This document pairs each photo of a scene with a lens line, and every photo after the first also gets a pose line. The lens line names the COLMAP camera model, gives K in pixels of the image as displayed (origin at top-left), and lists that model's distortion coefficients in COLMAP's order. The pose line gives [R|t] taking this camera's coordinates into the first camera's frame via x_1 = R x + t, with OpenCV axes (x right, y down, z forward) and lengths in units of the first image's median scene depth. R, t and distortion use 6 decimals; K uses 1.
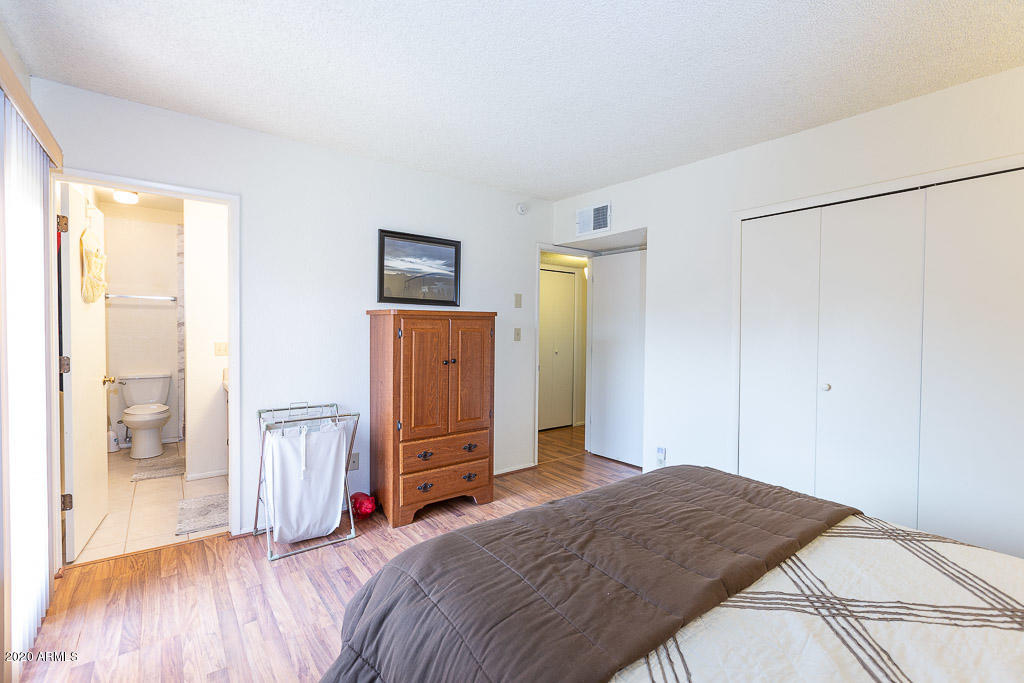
lens RADIAL K [[453.6, 0, 514.1], [0, 453.6, 338.3], [0, 0, 1]] dist [-0.001920, -0.000266]
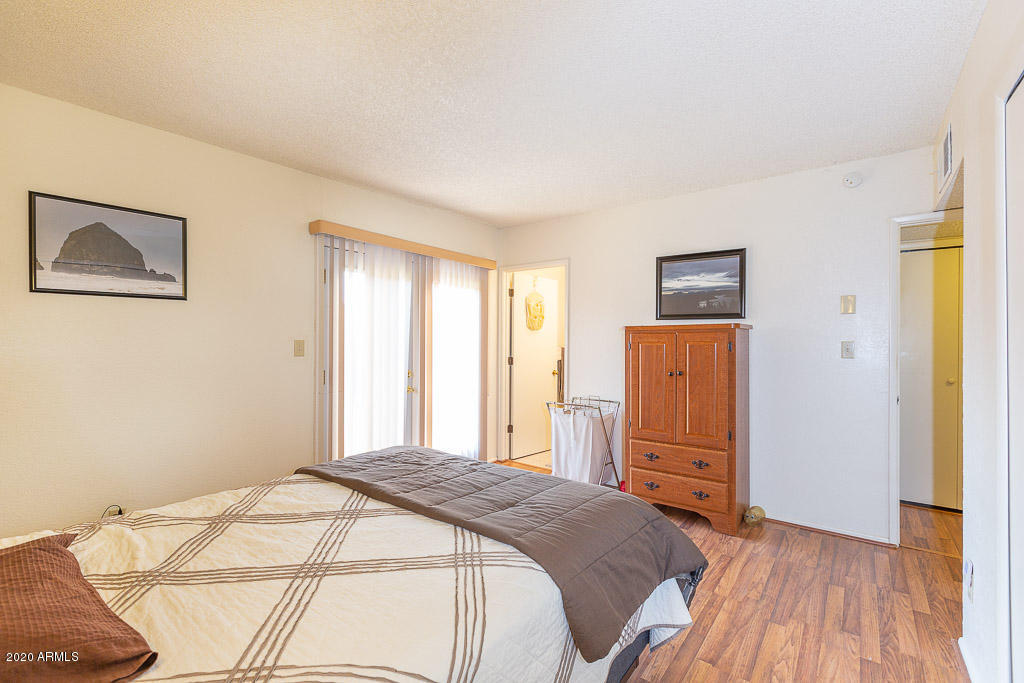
lens RADIAL K [[453.6, 0, 514.1], [0, 453.6, 338.3], [0, 0, 1]] dist [-0.001920, -0.000266]
pose [[0.258197, -0.017732, -0.965929, 0.720118], [-0.025854, 0.999347, -0.025256, 0.006198], [0.965746, 0.031494, 0.257570, 0.347954]]
